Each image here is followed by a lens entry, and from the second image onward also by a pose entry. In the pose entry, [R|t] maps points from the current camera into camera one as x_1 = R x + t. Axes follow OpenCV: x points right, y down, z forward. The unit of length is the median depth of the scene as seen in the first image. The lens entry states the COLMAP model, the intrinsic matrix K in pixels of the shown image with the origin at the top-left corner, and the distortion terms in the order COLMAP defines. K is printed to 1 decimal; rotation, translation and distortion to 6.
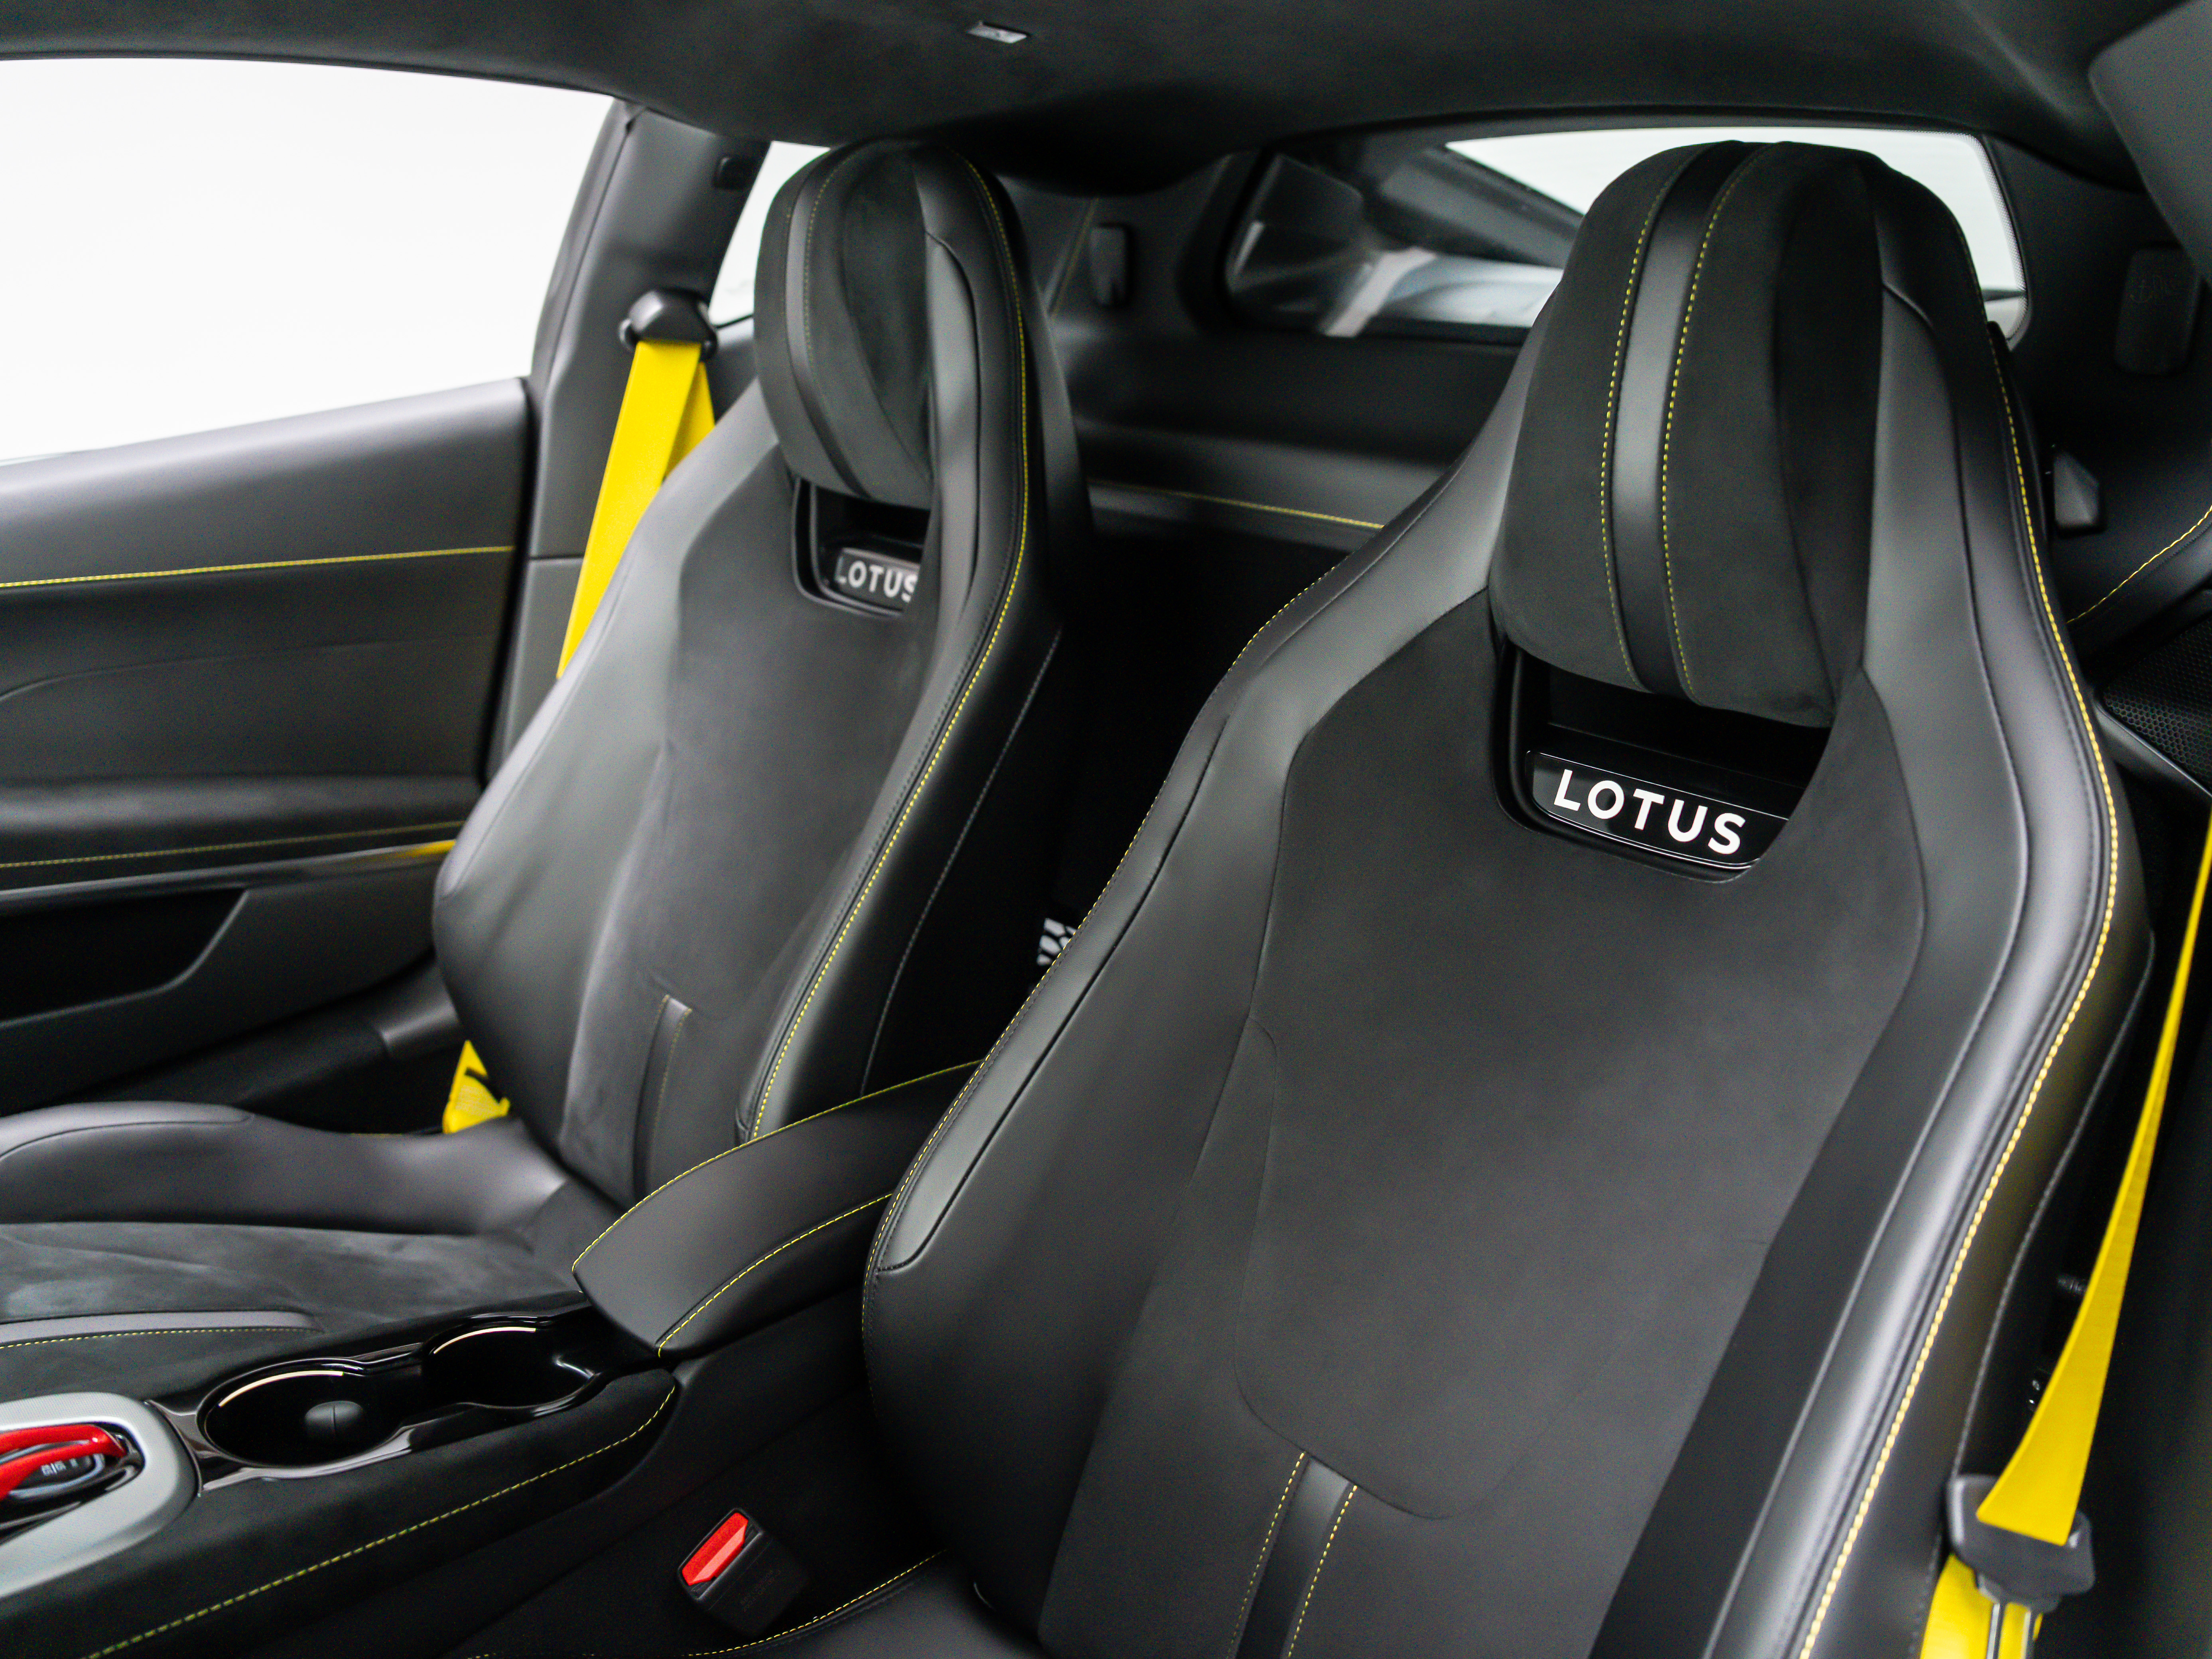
lens RADIAL K [[1679.4, 0, 1112.2], [0, 1679.4, 831.2], [0, 0, 1]] dist [-0.109344, 0.047435]
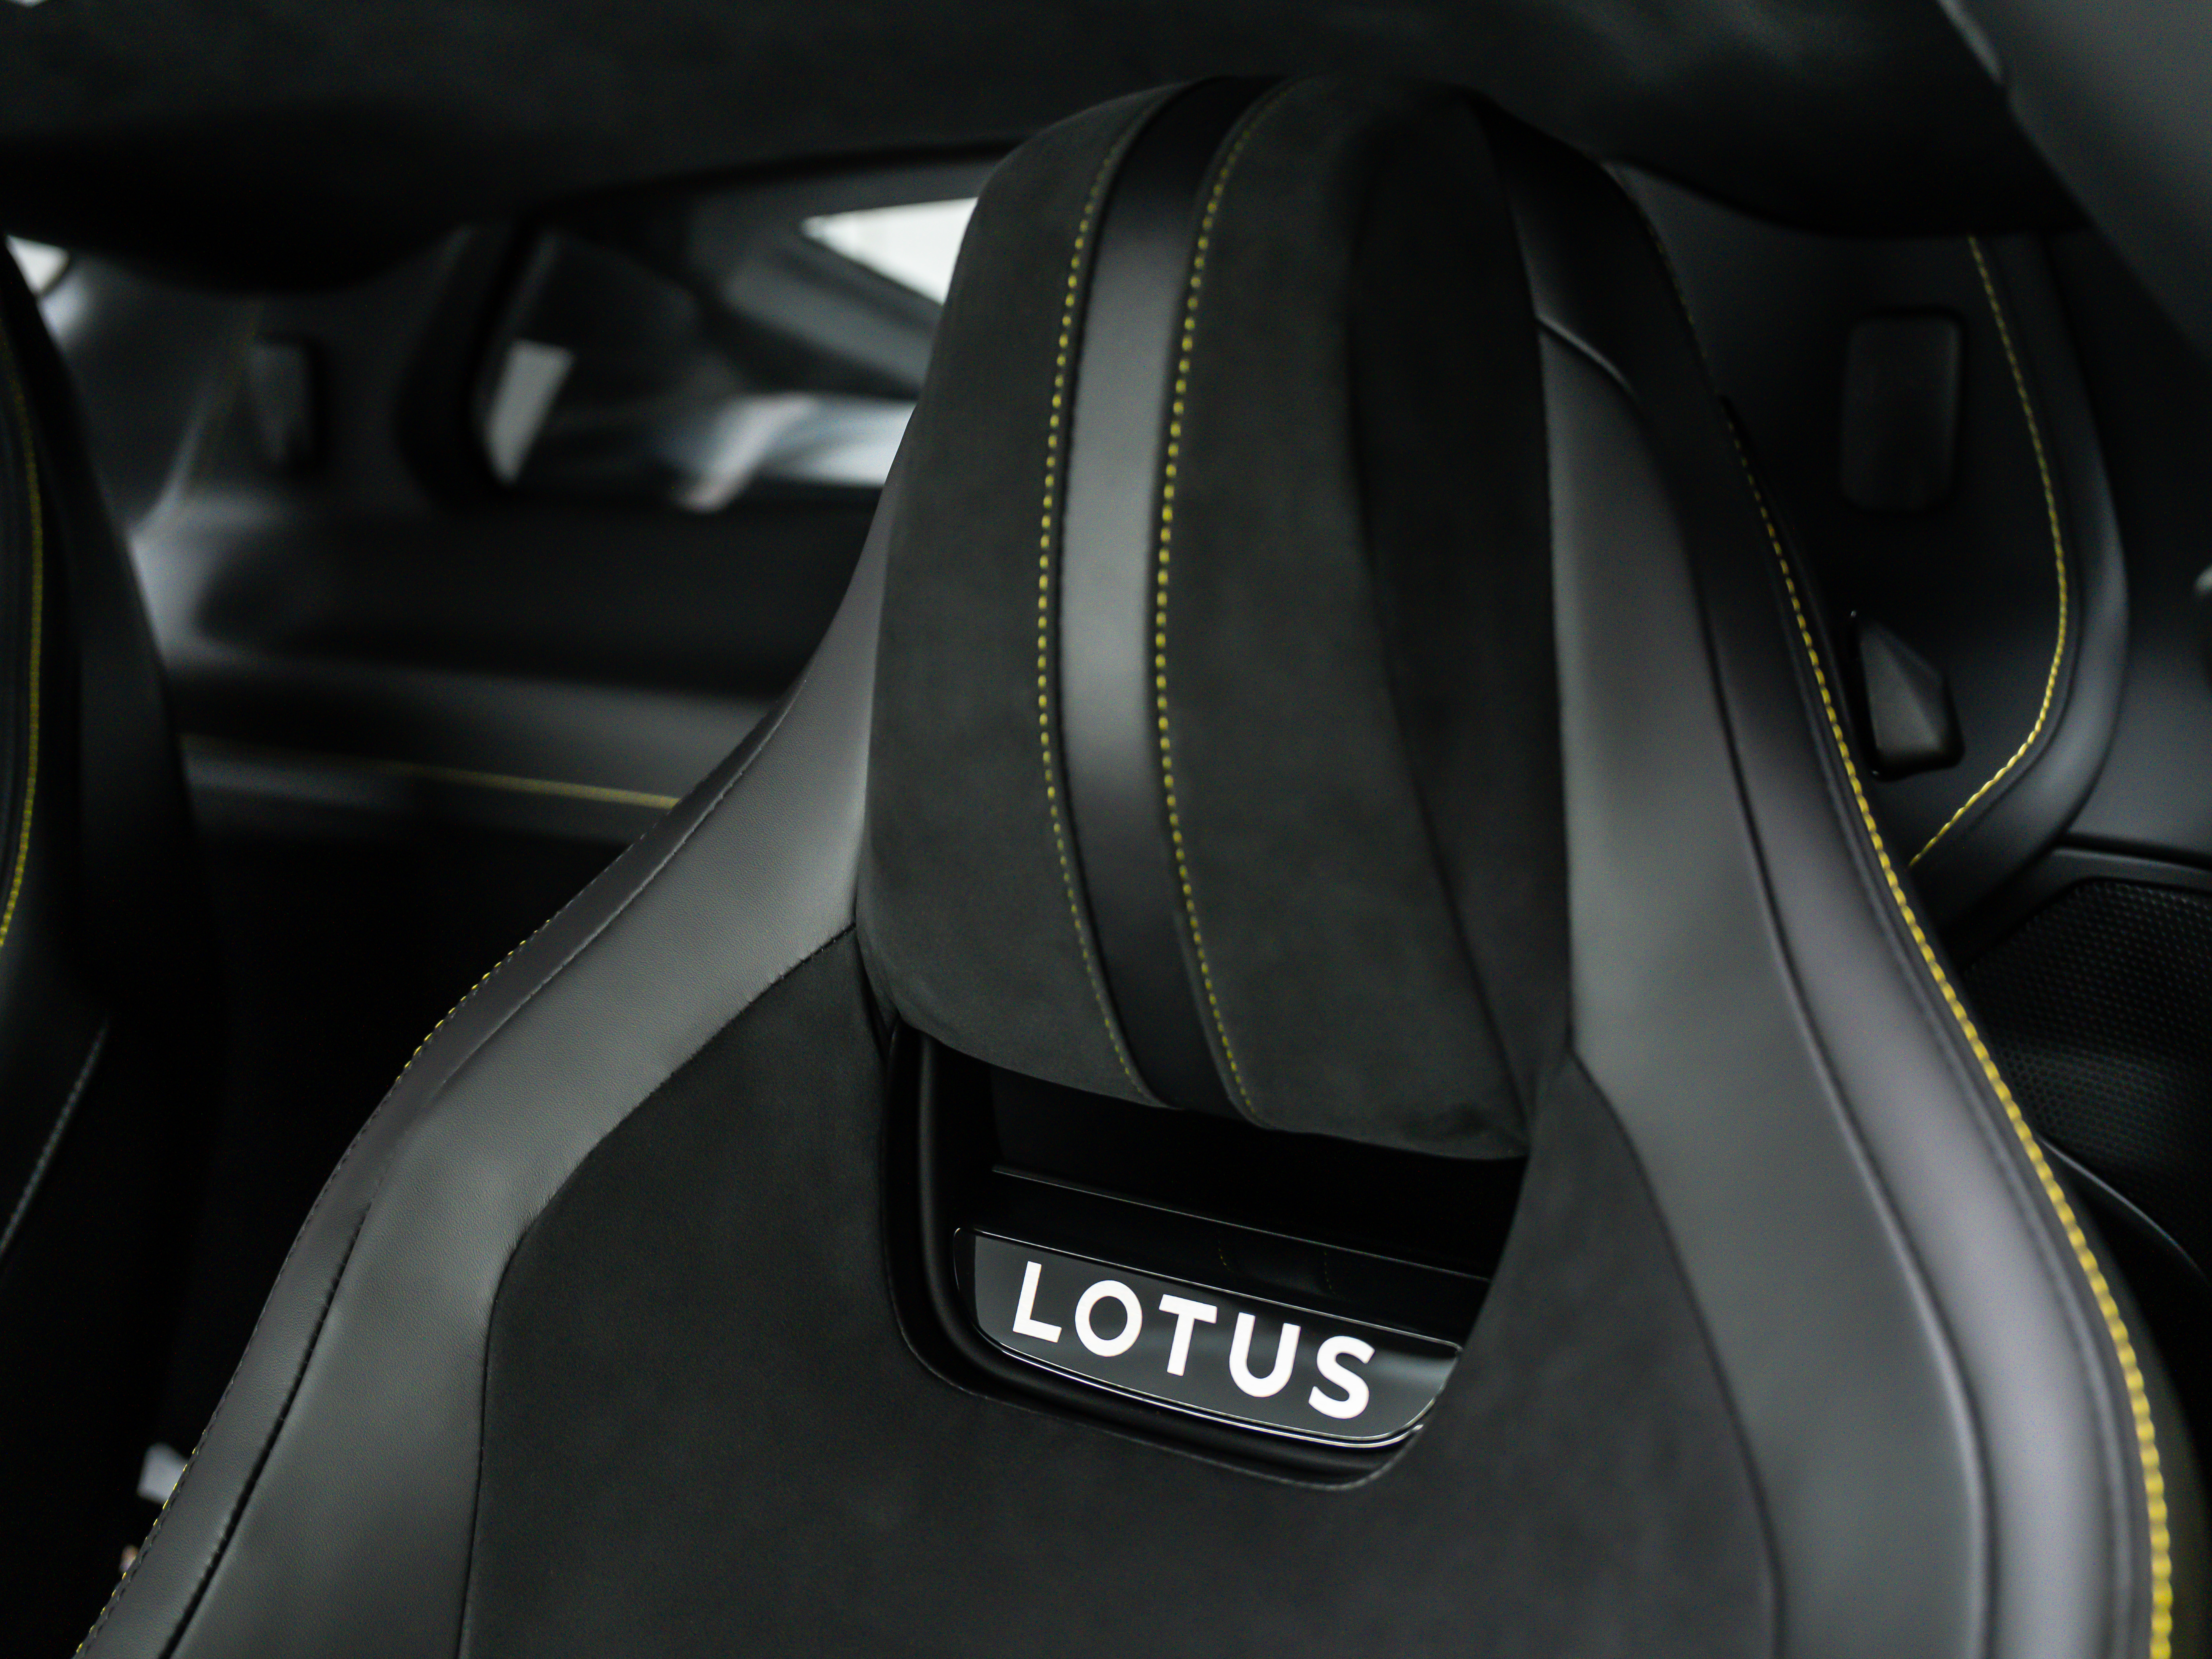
lens RADIAL K [[1971.3, 0, 1107.0], [0, 1971.3, 835.9], [0, 0, 1]] dist [-0.077297, 0.001785]
pose [[0.960939, -0.047465, 0.272660, 0.142569], [0.088662, 0.986057, -0.140822, -0.084810], [-0.262174, 0.159496, 0.951749, 0.411578]]
